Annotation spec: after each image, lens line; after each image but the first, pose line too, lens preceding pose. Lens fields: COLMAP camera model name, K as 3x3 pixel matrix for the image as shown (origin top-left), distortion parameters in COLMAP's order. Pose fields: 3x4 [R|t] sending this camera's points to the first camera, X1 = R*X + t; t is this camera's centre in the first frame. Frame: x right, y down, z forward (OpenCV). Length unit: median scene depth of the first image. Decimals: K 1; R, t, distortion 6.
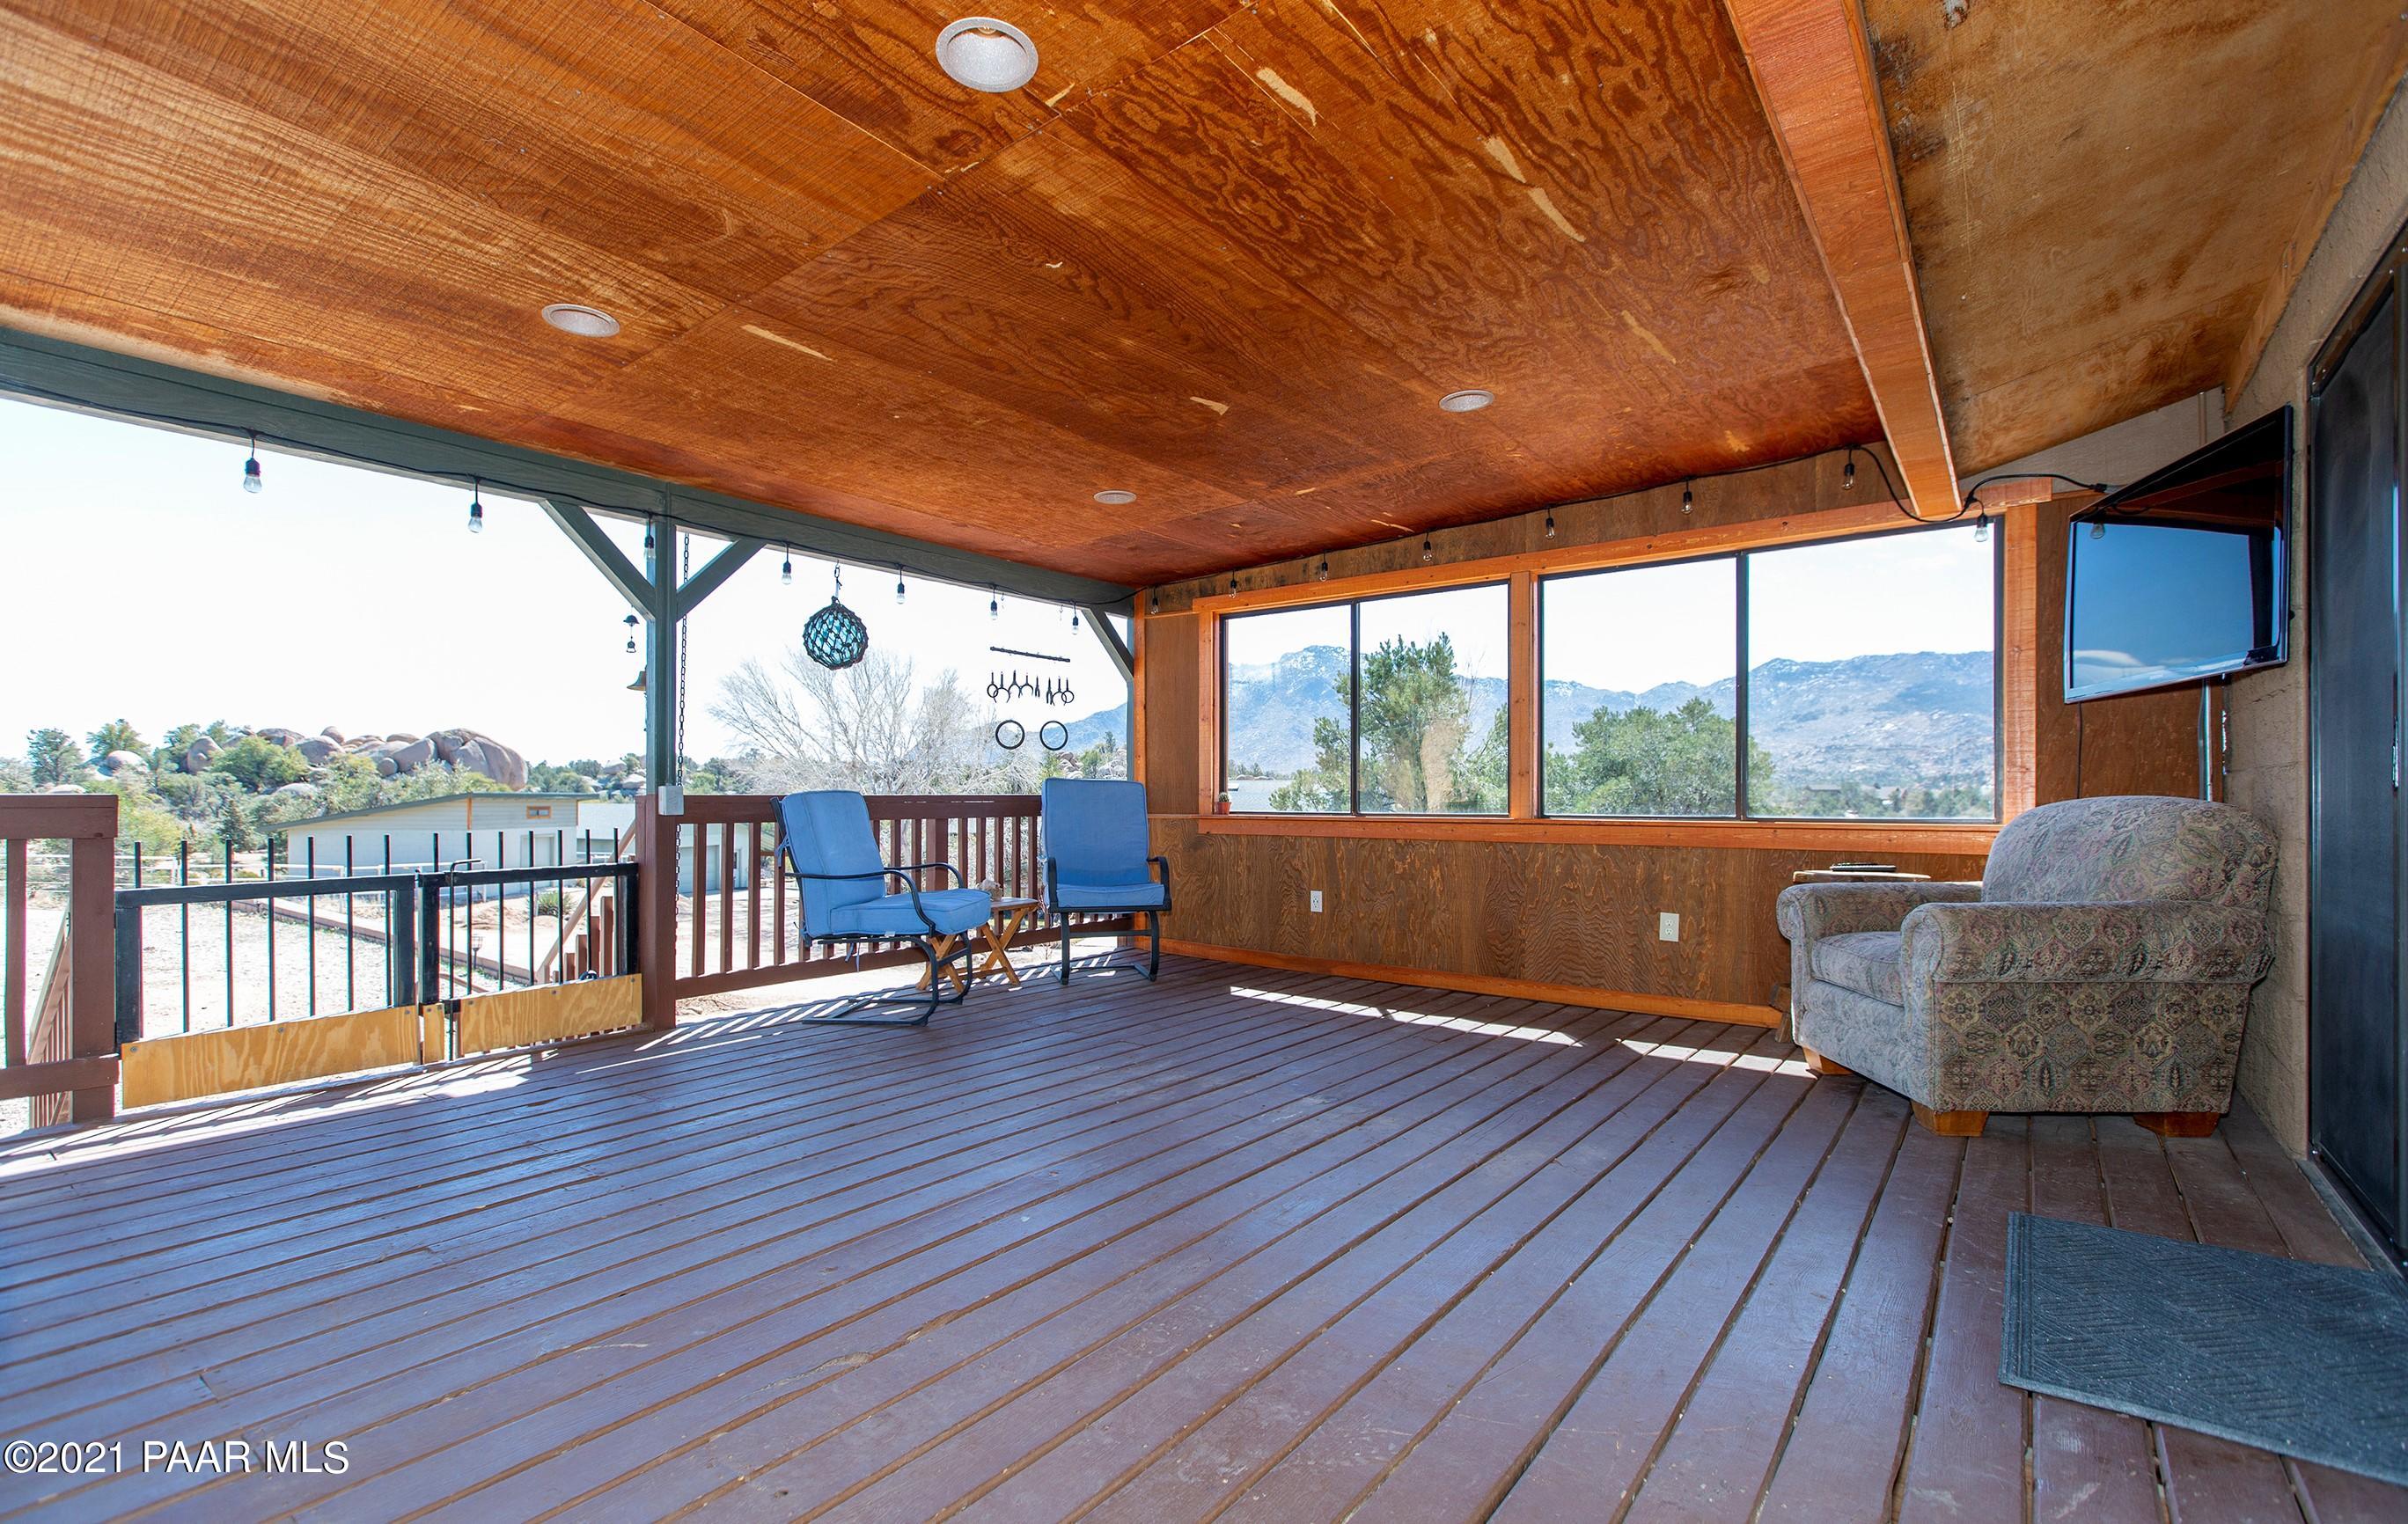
lens RADIAL K [[1083.9, 0, 1198.0], [0, 1083.9, 802.5], [0, 0, 1]] dist [-0.000747, -0.000077]
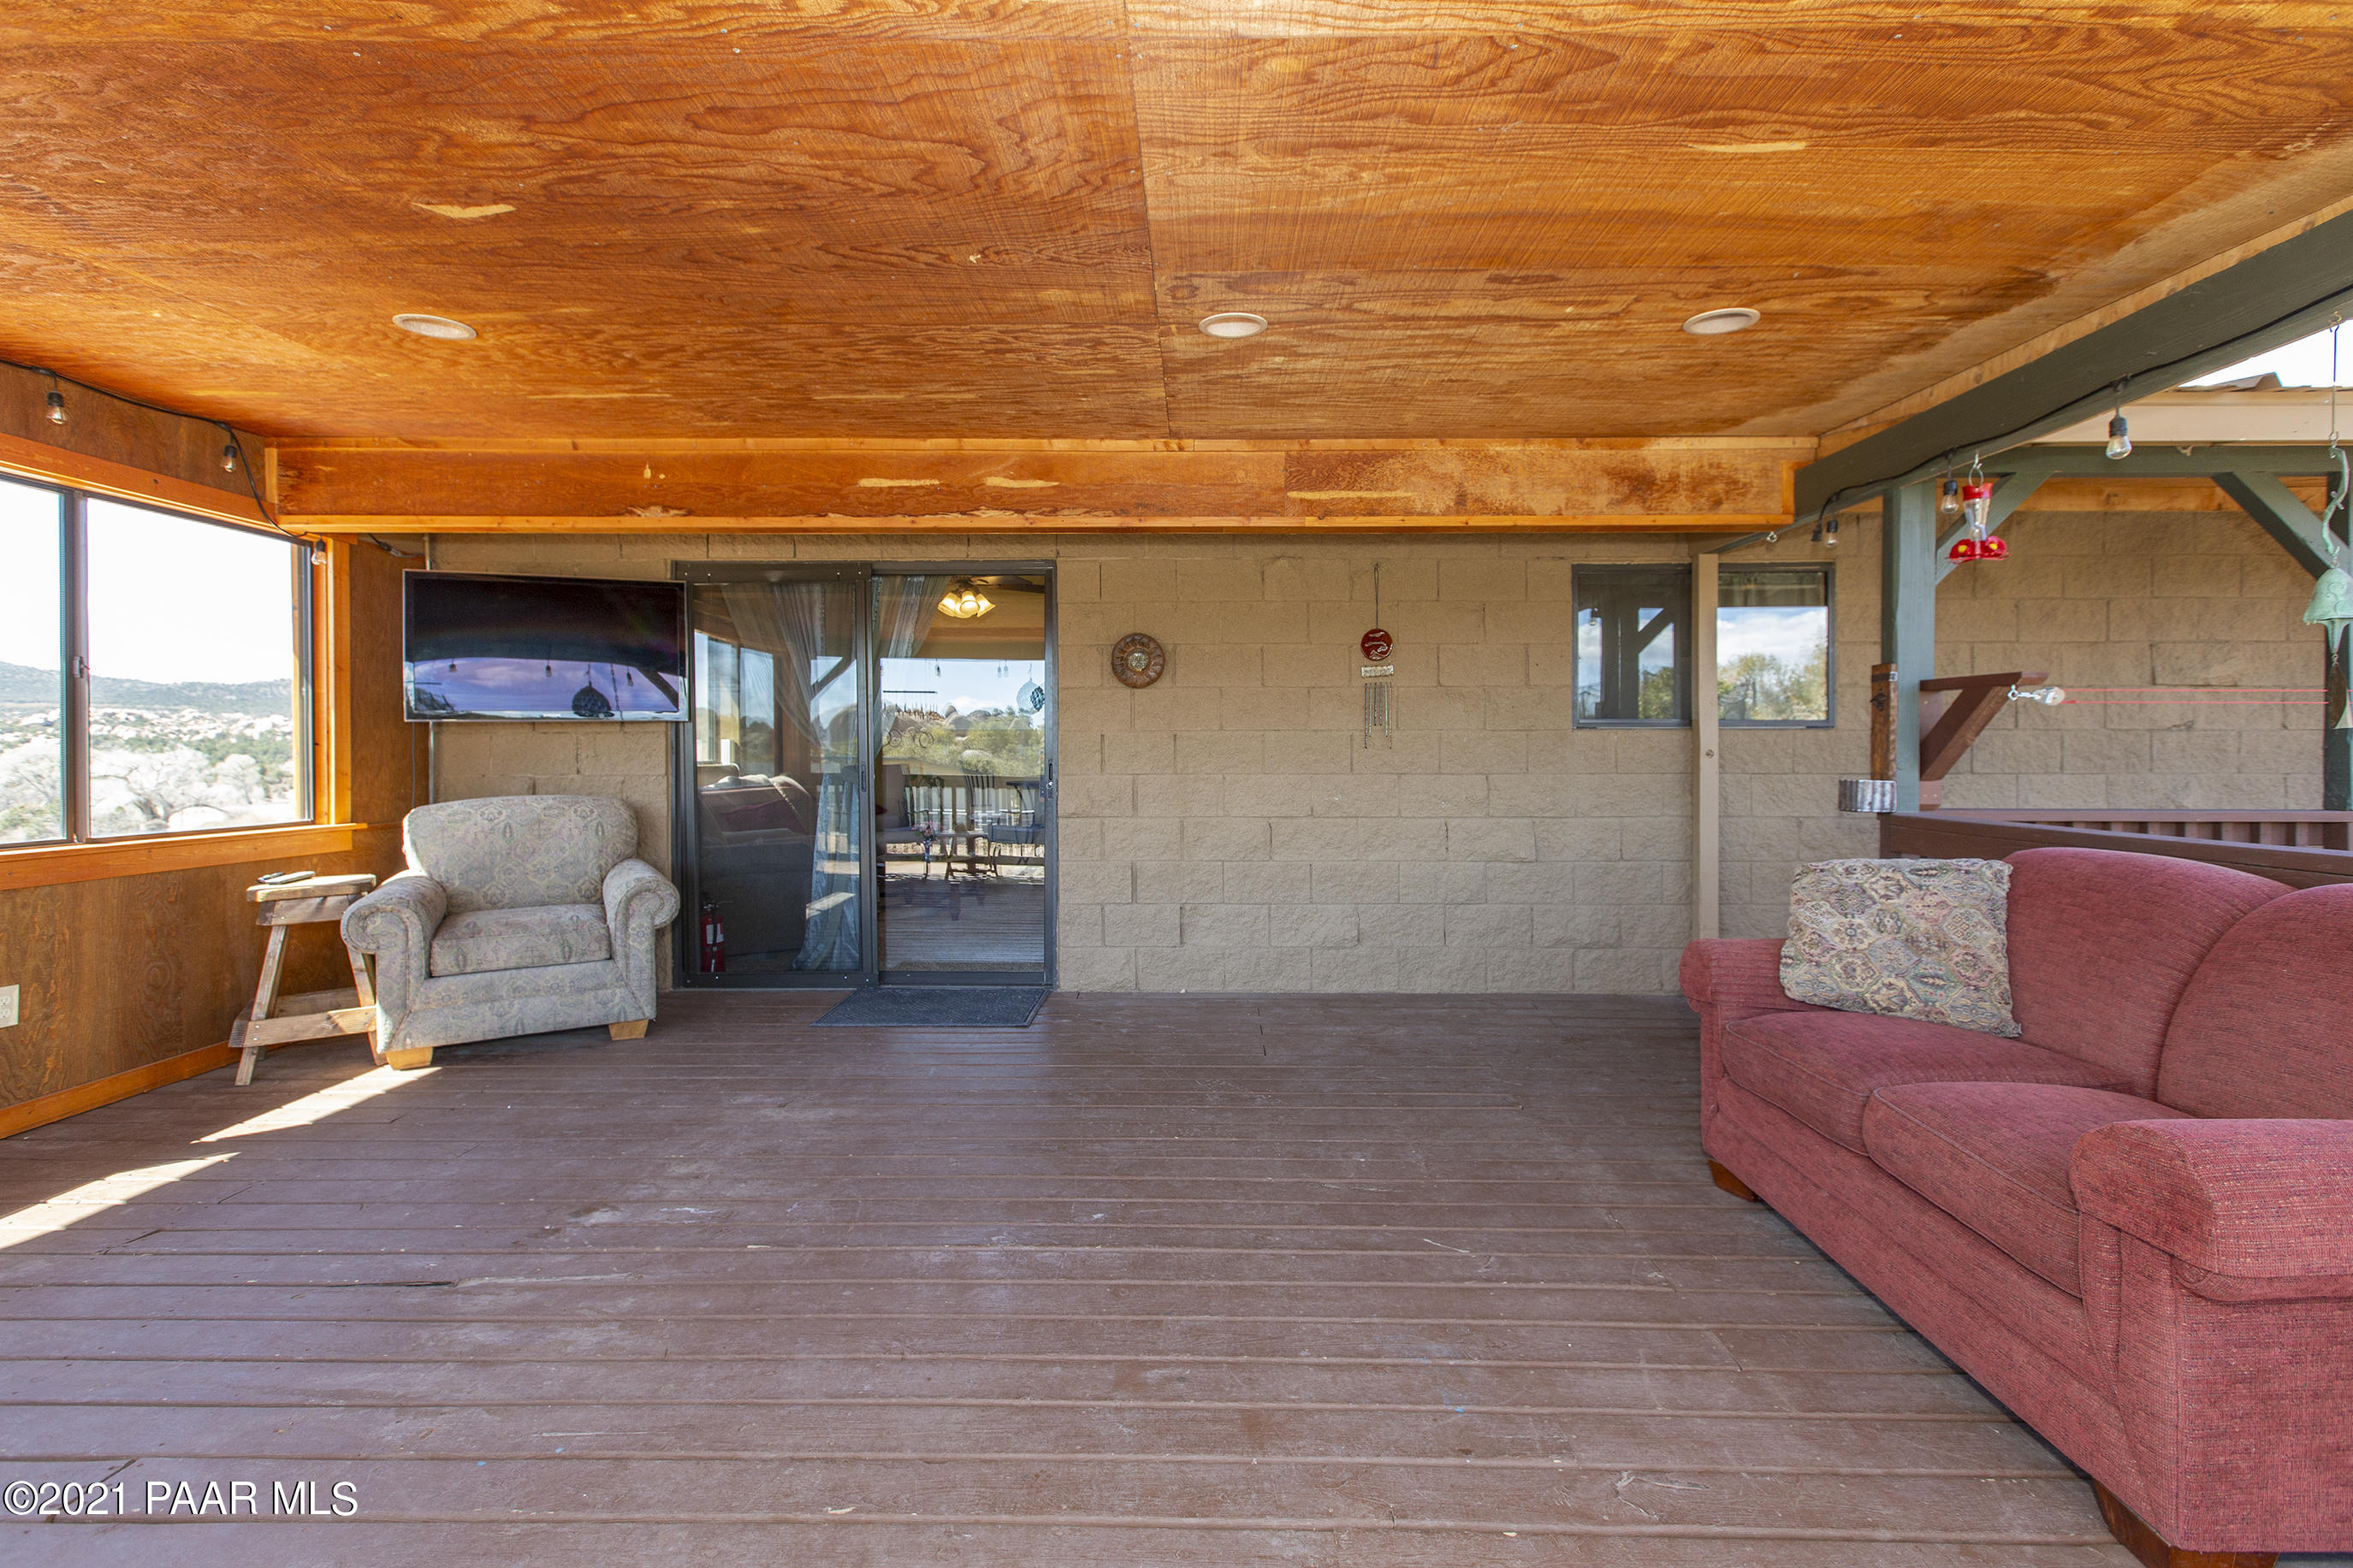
lens RADIAL K [[1116.8, 0, 1176.5], [0, 1116.8, 784.0], [0, 0, 1]] dist [-0.003640, -0.000899]
pose [[-0.596585, -0.025302, 0.802151, -0.736101], [-0.001908, 0.999545, 0.030110, -0.062732], [-0.802548, 0.016433, -0.596361, 1.057406]]
